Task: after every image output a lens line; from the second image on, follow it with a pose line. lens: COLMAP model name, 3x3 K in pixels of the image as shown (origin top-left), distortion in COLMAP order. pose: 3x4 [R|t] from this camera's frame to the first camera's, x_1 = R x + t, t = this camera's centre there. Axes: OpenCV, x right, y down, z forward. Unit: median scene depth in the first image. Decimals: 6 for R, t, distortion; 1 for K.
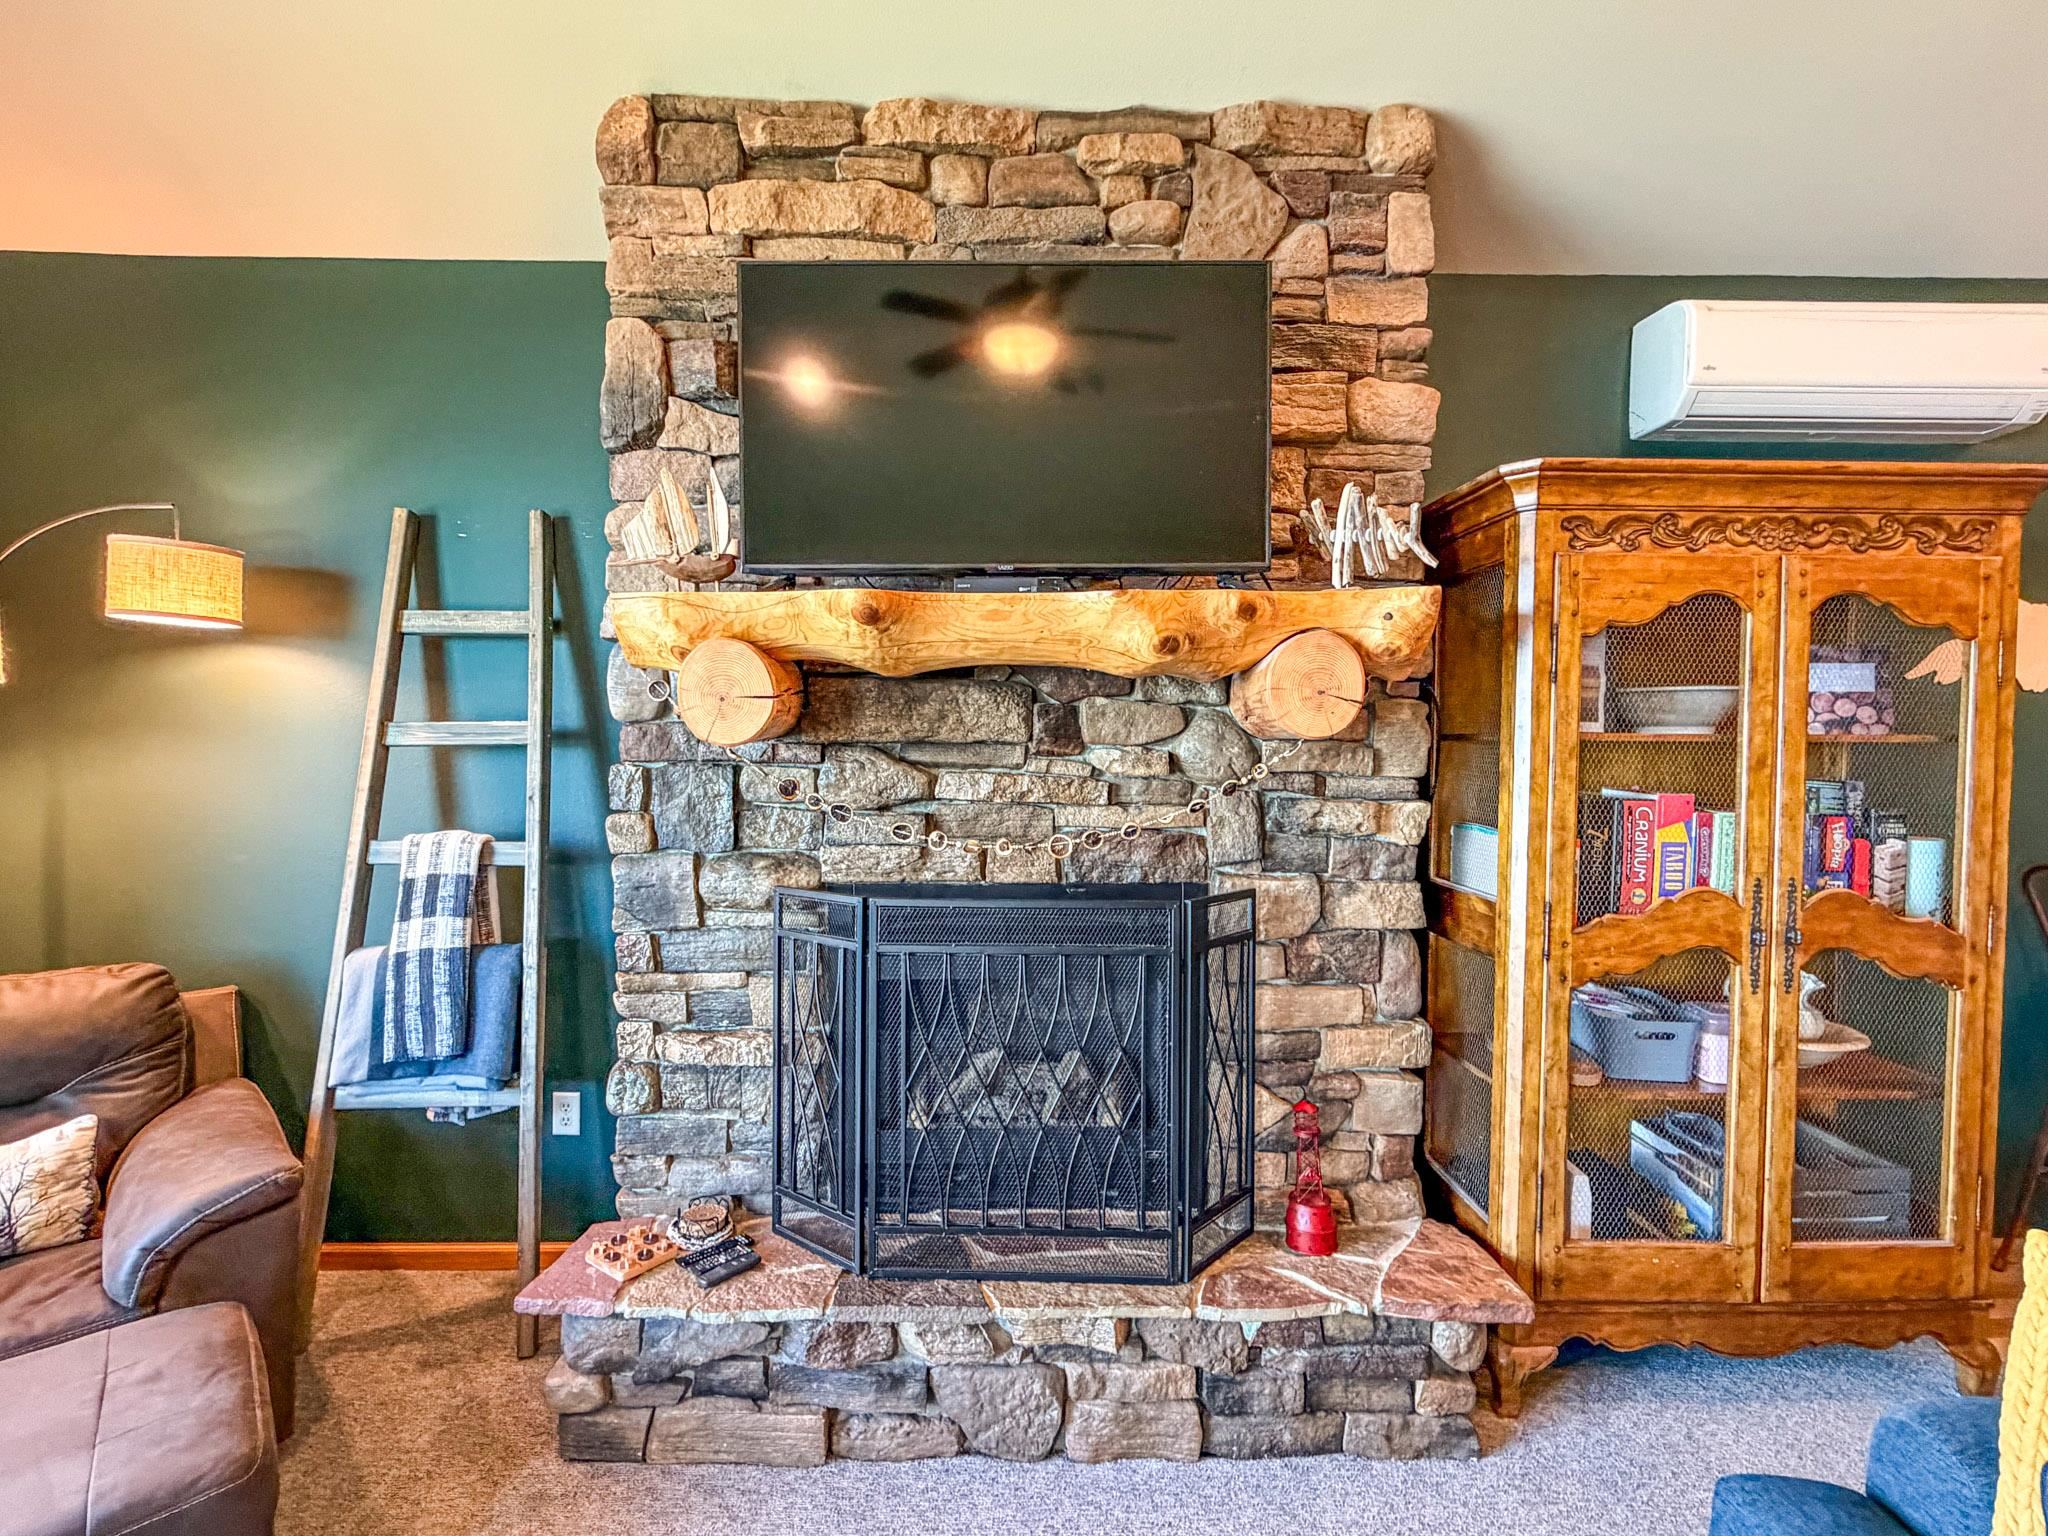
lens RADIAL K [[970.5, 0, 1020.1], [0, 970.5, 771.2], [0, 0, 1]] dist [0.000102, 0.000296]
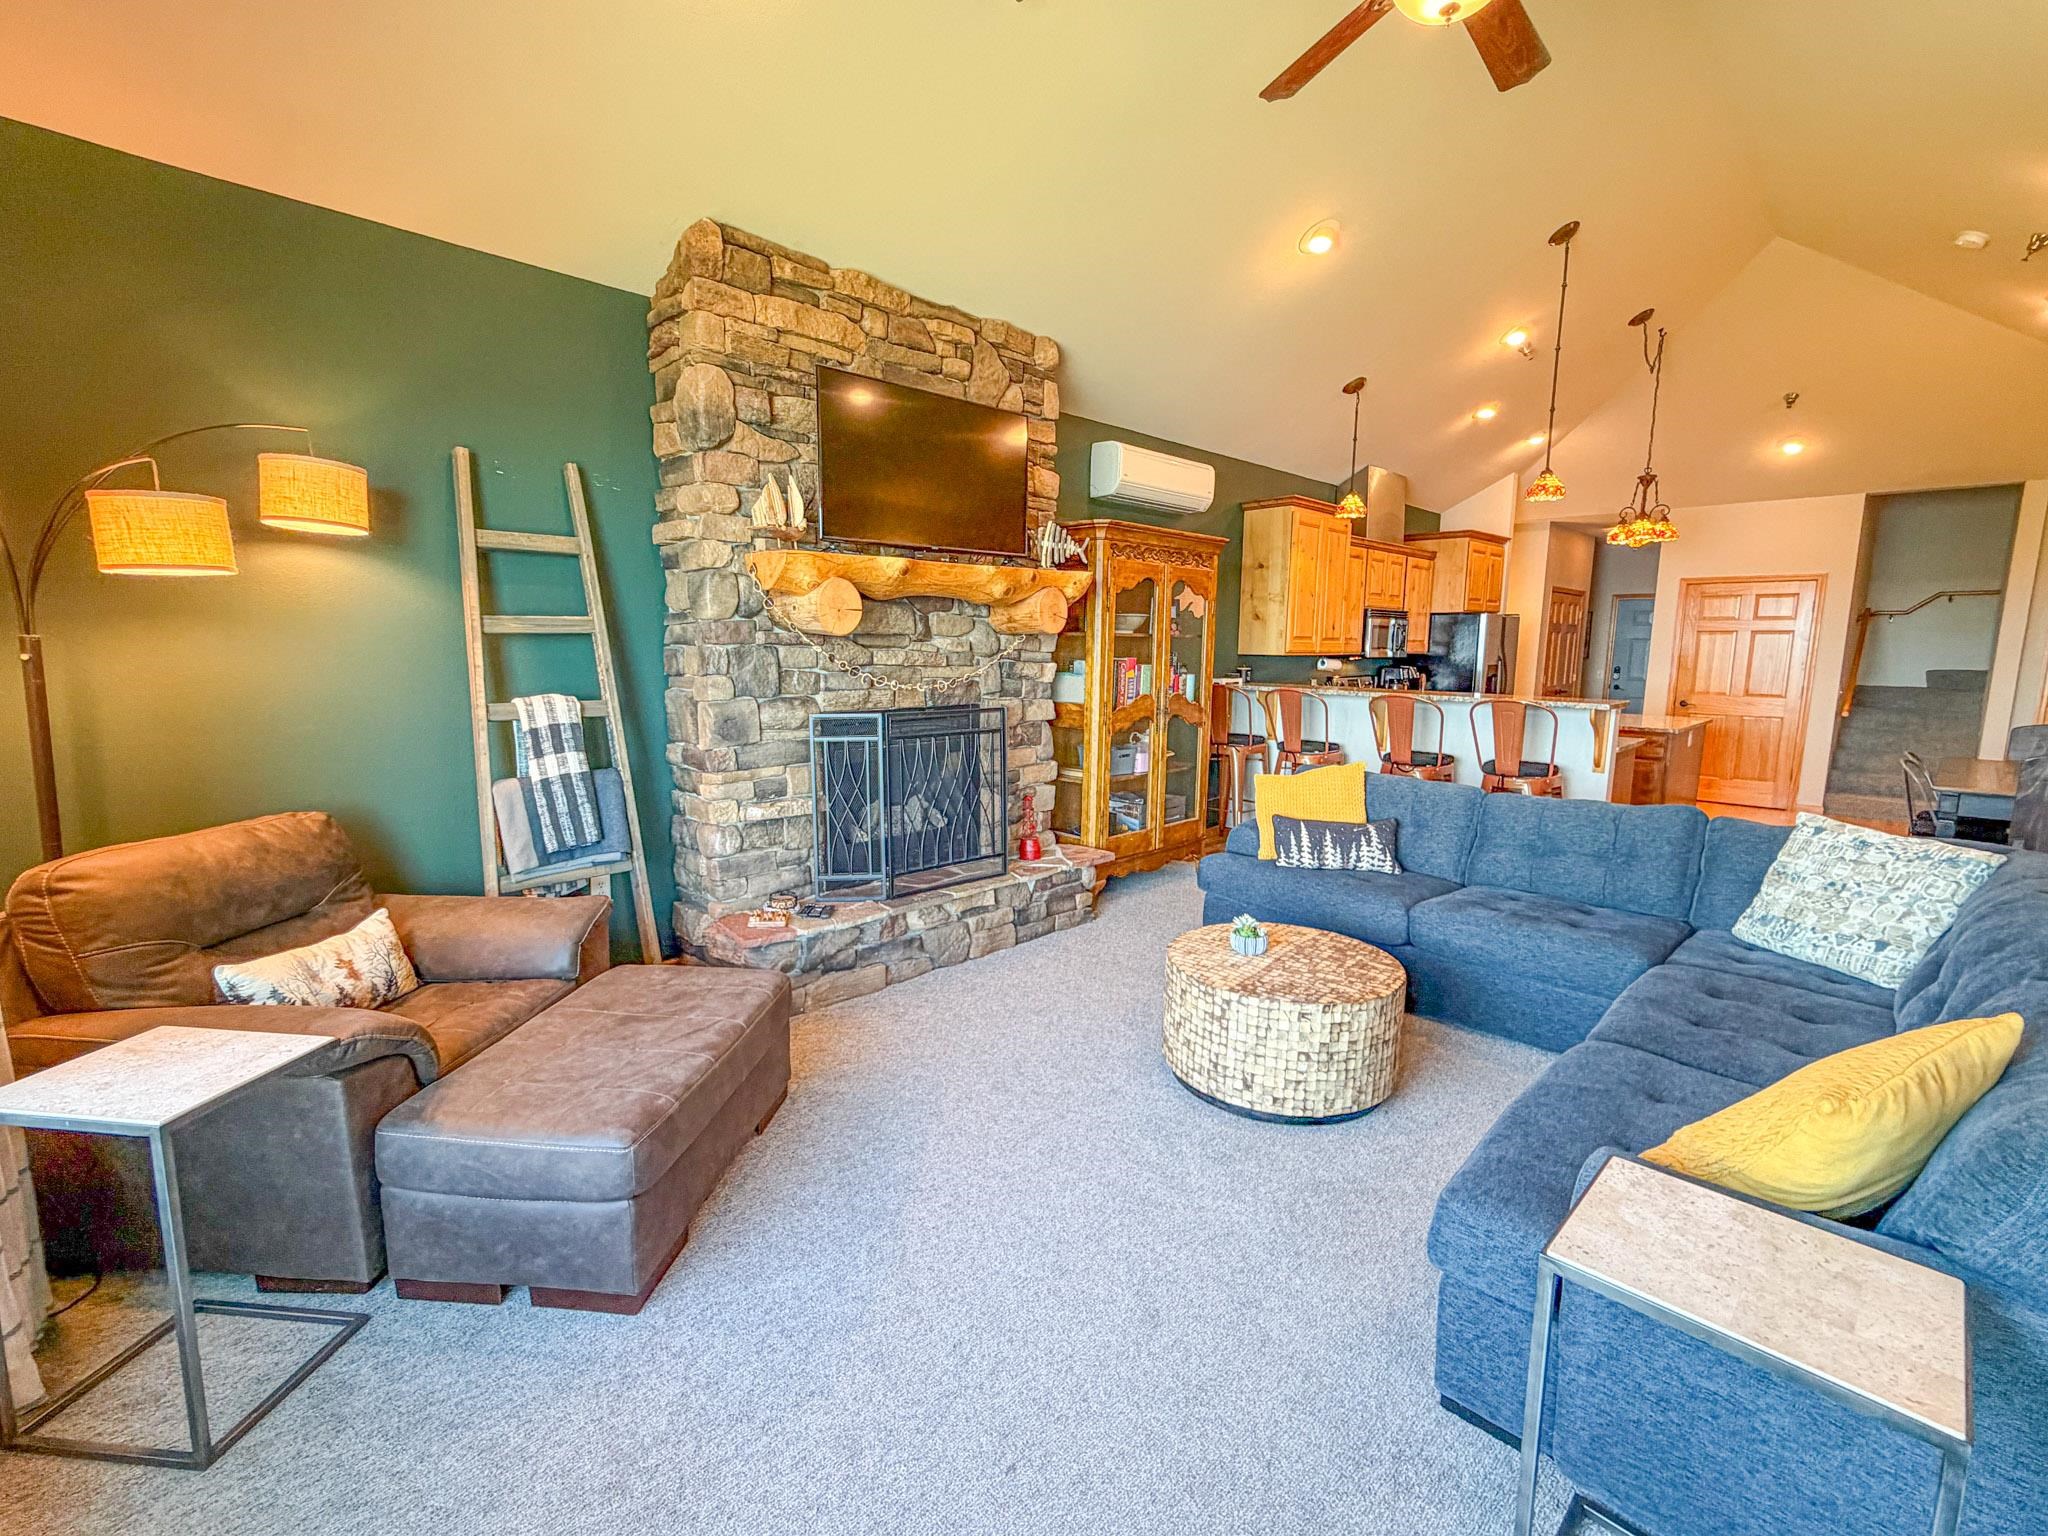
lens RADIAL K [[888.4, 0, 1021.8], [0, 888.4, 771.4], [0, 0, 1]] dist [-0.000558, 0.000142]
pose [[0.724961, -0.096400, 0.682011, -1.090017], [0.014552, 0.992080, 0.124758, 0.023649], [-0.688636, -0.080520, 0.720622, -0.463194]]
